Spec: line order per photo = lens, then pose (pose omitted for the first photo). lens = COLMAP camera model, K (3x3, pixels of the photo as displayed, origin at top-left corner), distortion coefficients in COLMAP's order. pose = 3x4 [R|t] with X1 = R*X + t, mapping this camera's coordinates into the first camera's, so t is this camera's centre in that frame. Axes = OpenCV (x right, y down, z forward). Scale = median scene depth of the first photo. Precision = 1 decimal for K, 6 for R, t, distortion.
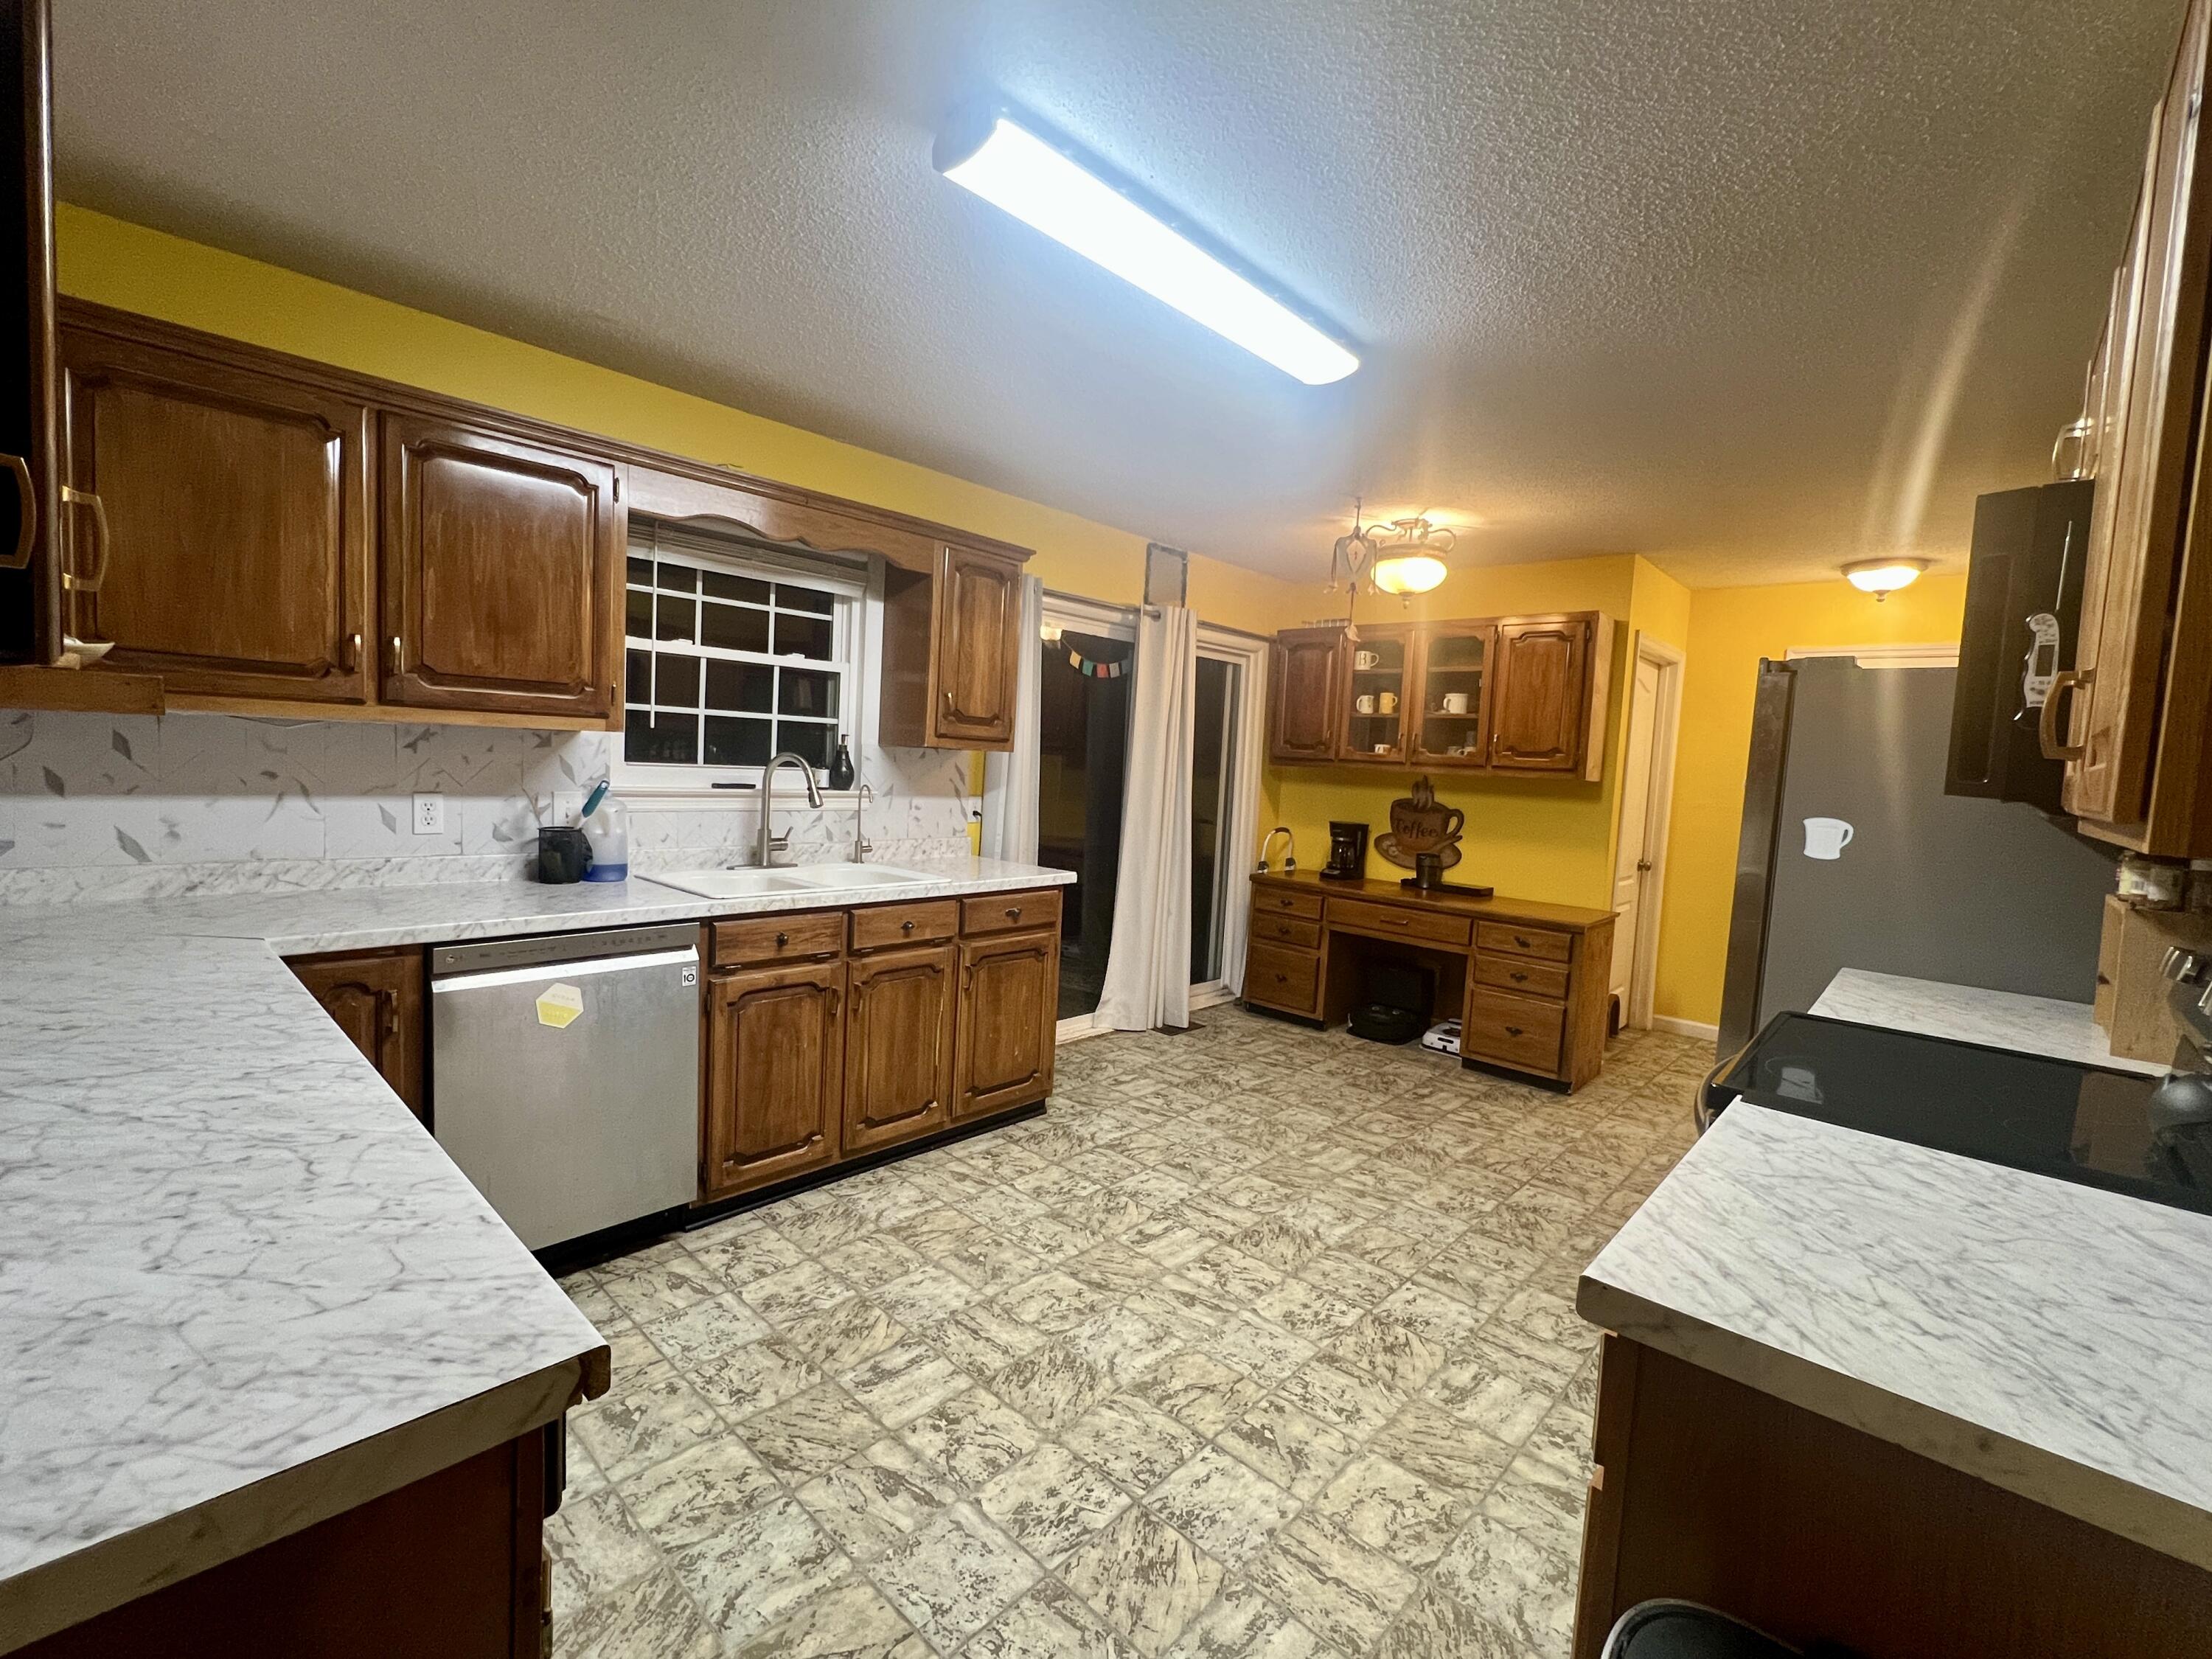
lens RADIAL K [[960.5, 0, 1102.9], [0, 960.5, 826.7], [0, 0, 1]] dist [0.001420, -0.000275]
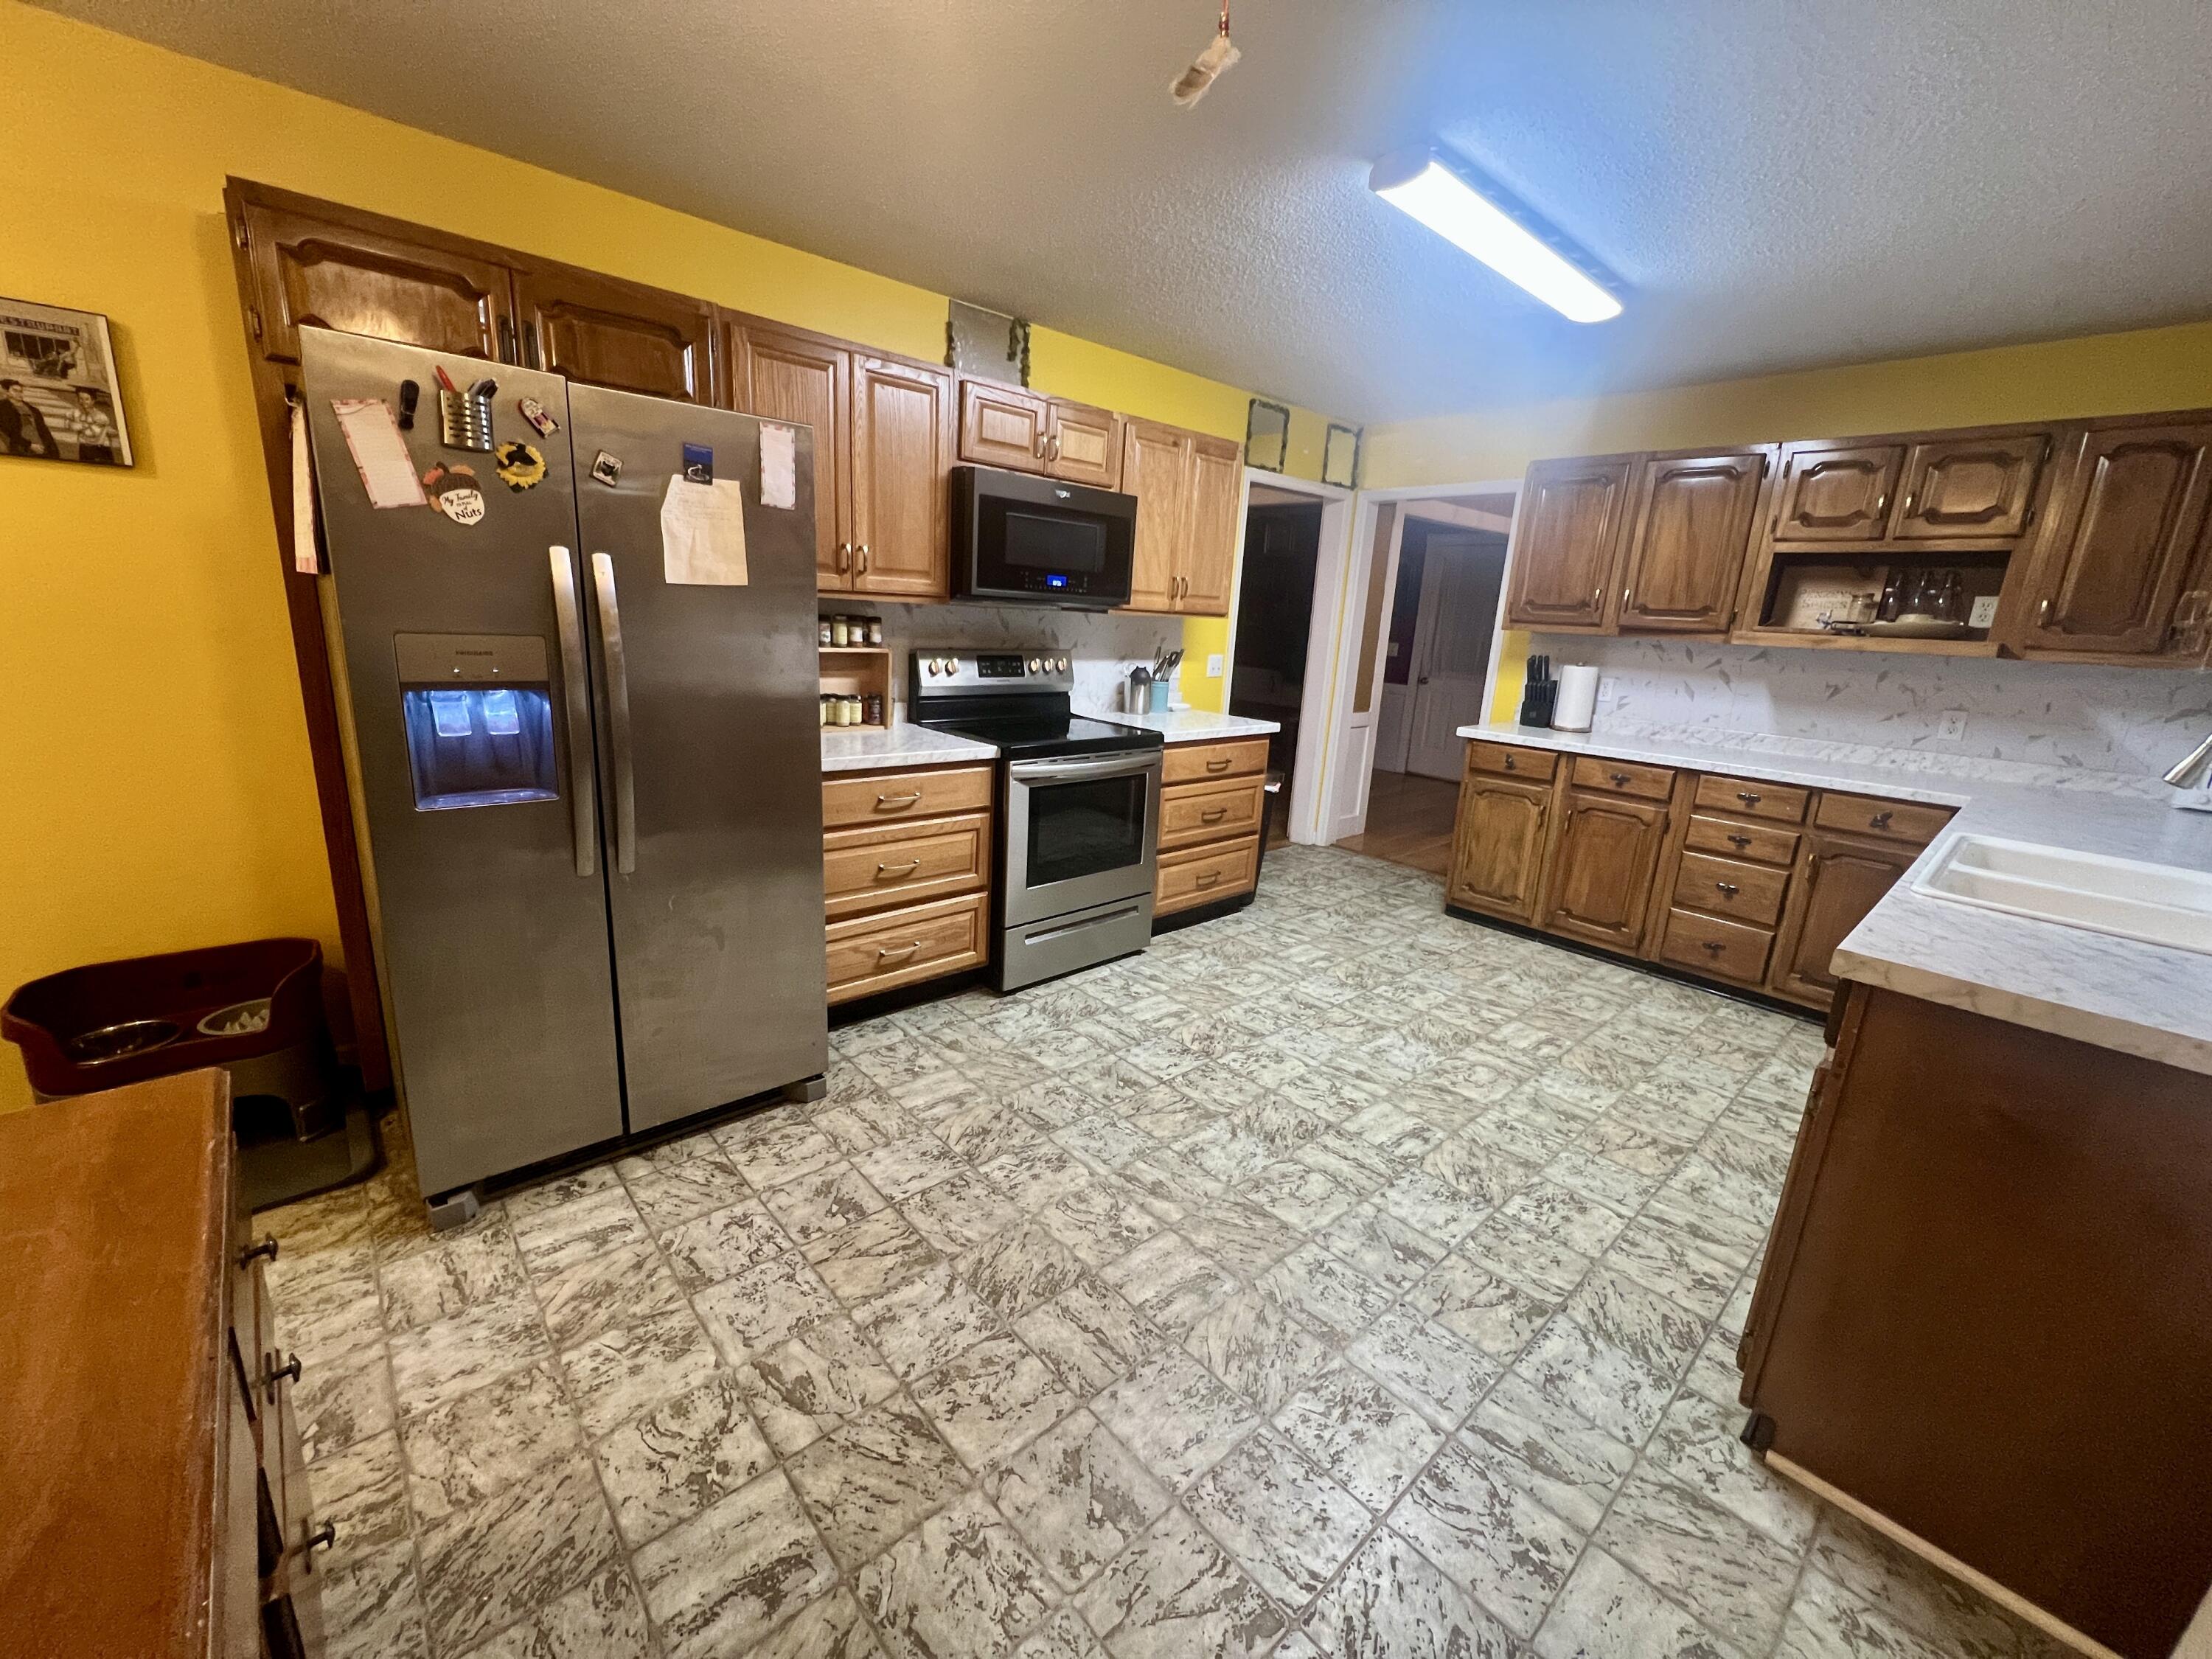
lens RADIAL K [[884.9, 0, 1099.1], [0, 884.9, 830.4], [0, 0, 1]] dist [-0.002281, -0.000282]
pose [[-0.989810, -0.126940, 0.064518, 0.319910], [-0.099688, 0.941272, 0.322598, -0.107260], [-0.101680, 0.312880, -0.944335, 1.657161]]
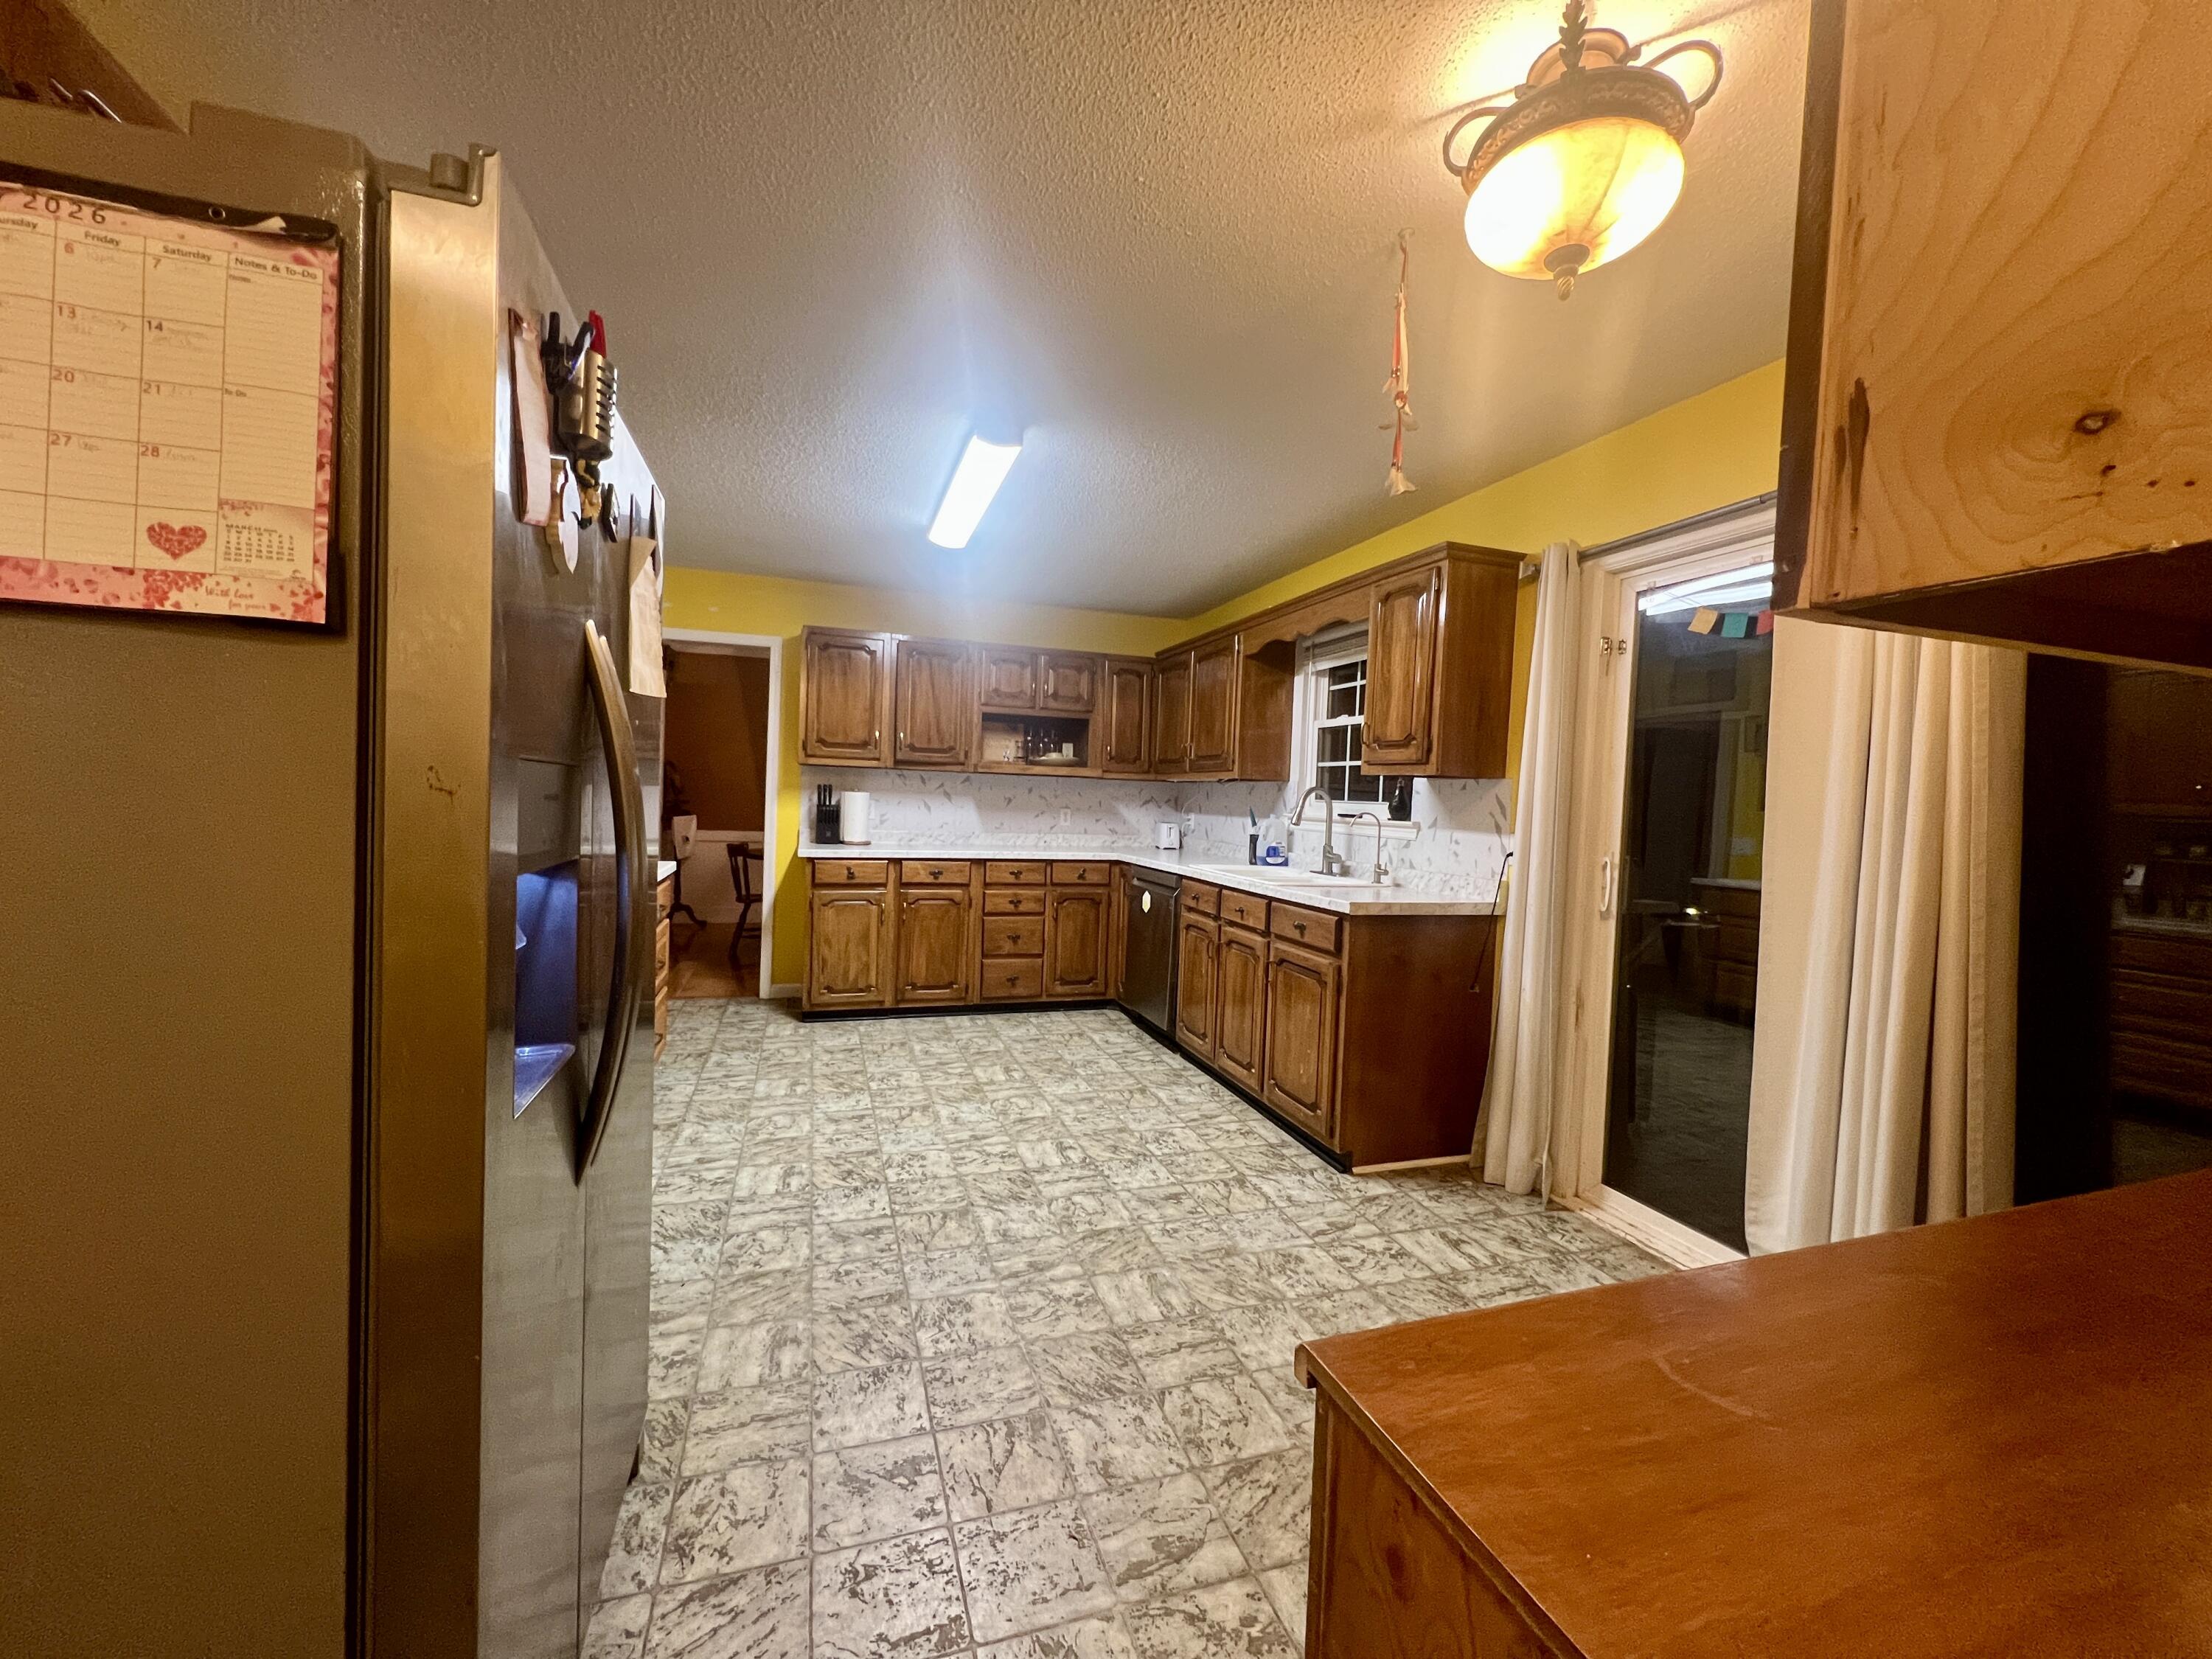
lens RADIAL K [[884.9, 0, 1097.6], [0, 884.9, 825.0], [0, 0, 1]] dist [-0.002281, -0.000282]
pose [[-0.486406, -0.045162, -0.872565, 0.962499], [-0.130414, 0.991229, 0.021394, -0.011794], [0.863945, 0.124201, -0.488030, 1.436870]]
